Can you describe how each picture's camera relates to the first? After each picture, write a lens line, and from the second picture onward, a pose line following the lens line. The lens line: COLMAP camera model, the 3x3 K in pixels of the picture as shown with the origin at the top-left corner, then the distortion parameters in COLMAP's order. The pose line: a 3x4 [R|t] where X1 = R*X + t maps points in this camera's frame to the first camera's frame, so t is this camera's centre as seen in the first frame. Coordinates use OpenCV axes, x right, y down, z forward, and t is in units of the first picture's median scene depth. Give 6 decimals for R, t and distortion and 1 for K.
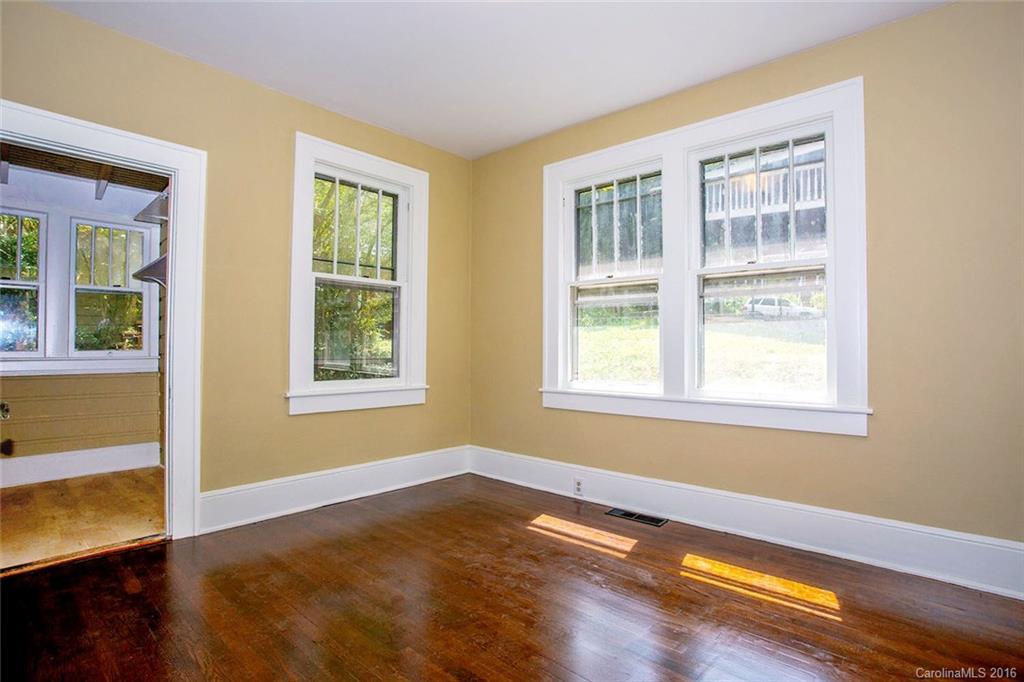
lens RADIAL K [[512.3, 0, 514.9], [0, 512.3, 347.8], [0, 0, 1]] dist [-0.077454, 0.027313]
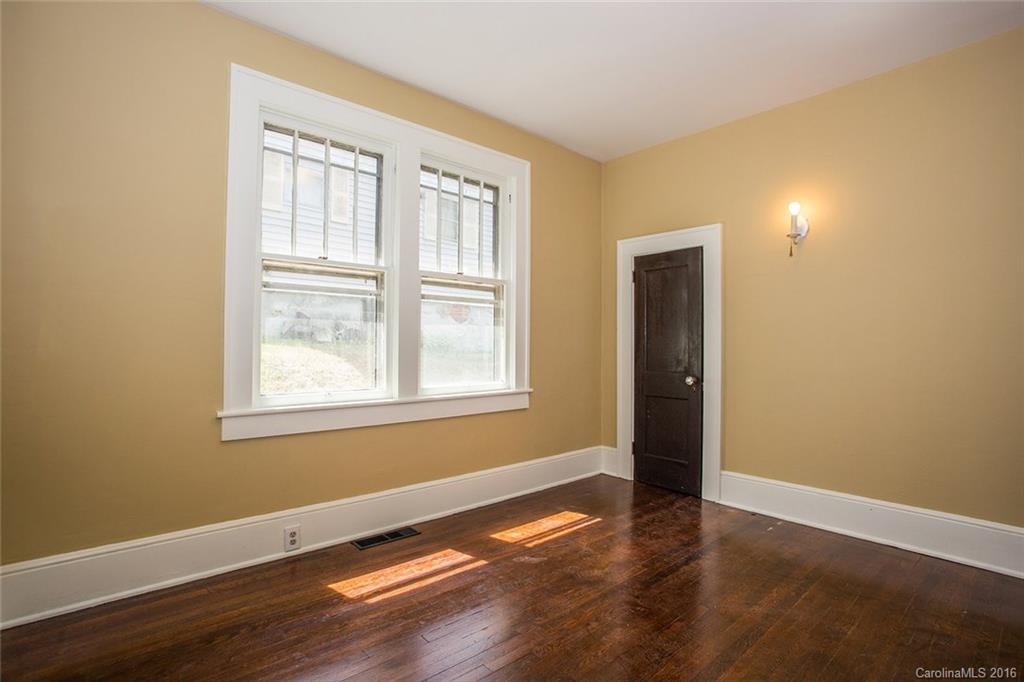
lens RADIAL K [[522.1, 0, 506.7], [0, 522.1, 339.3], [0, 0, 1]] dist [-0.075147, 0.032395]
pose [[0.083055, -0.004475, 0.996535, -0.755787], [-0.024813, 0.999671, 0.006557, -0.032442], [-0.996236, -0.025271, 0.082916, 0.838730]]
